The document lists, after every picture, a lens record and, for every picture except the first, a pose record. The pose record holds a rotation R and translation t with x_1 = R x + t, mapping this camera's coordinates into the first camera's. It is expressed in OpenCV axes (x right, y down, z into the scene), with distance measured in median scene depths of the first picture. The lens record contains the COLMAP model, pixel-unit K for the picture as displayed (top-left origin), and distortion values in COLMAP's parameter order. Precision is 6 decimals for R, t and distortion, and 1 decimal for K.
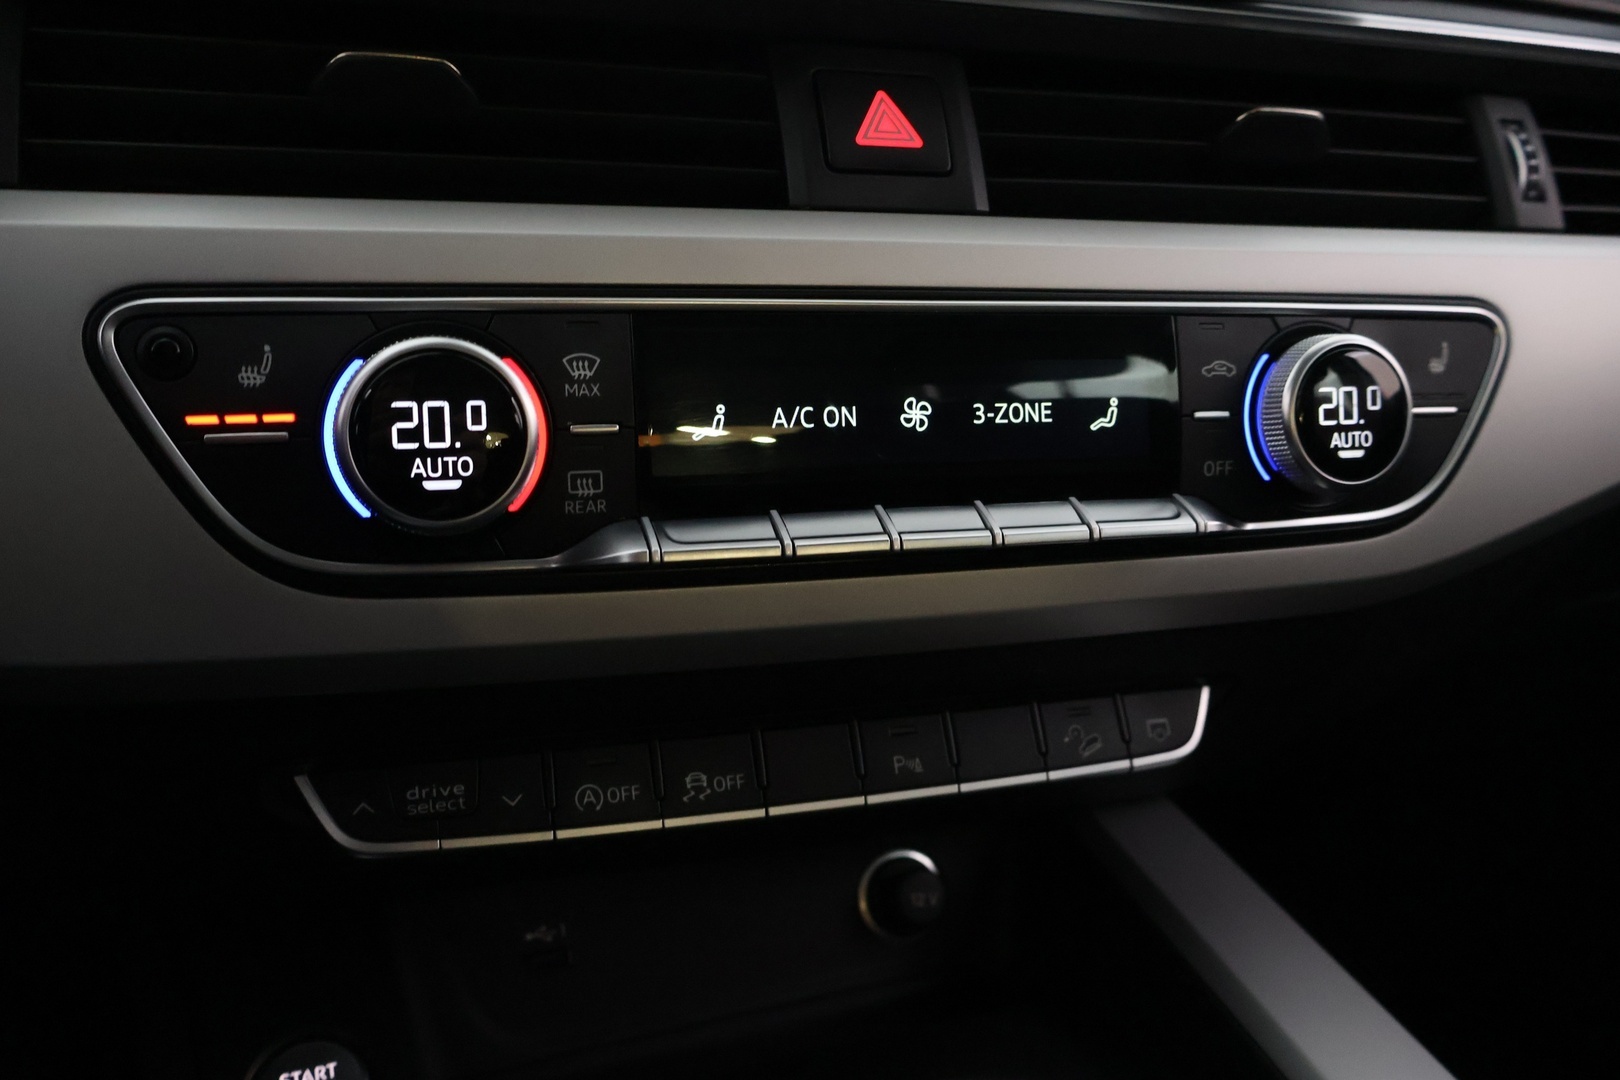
lens RADIAL K [[1382.1, 0, 807.2], [0, 1382.1, 536.2], [0, 0, 1]] dist [0.041816, 0.024431]
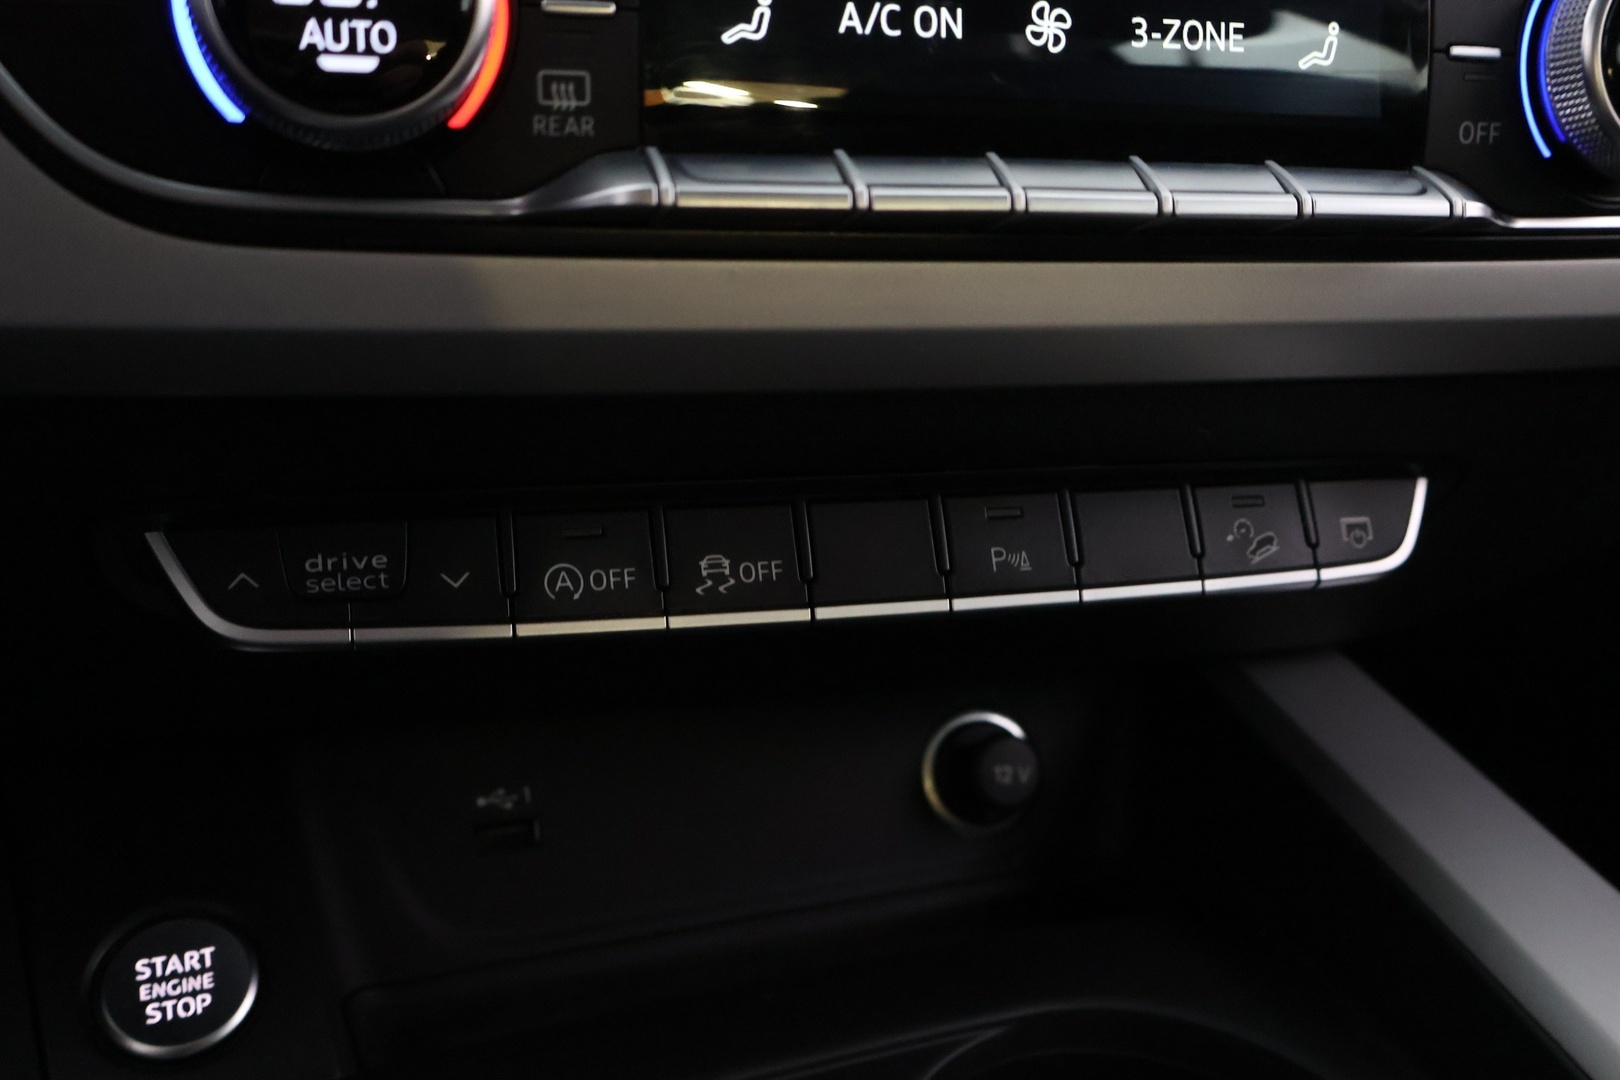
lens RADIAL K [[1597.0, 0, 797.6], [0, 1597.0, 532.9], [0, 0, 1]] dist [0.050232, 0.000000]
pose [[0.999598, 0.023760, -0.015483, -0.025446], [-0.023009, 0.998630, 0.047006, 0.119242], [0.016578, -0.046631, 0.998775, 0.182930]]
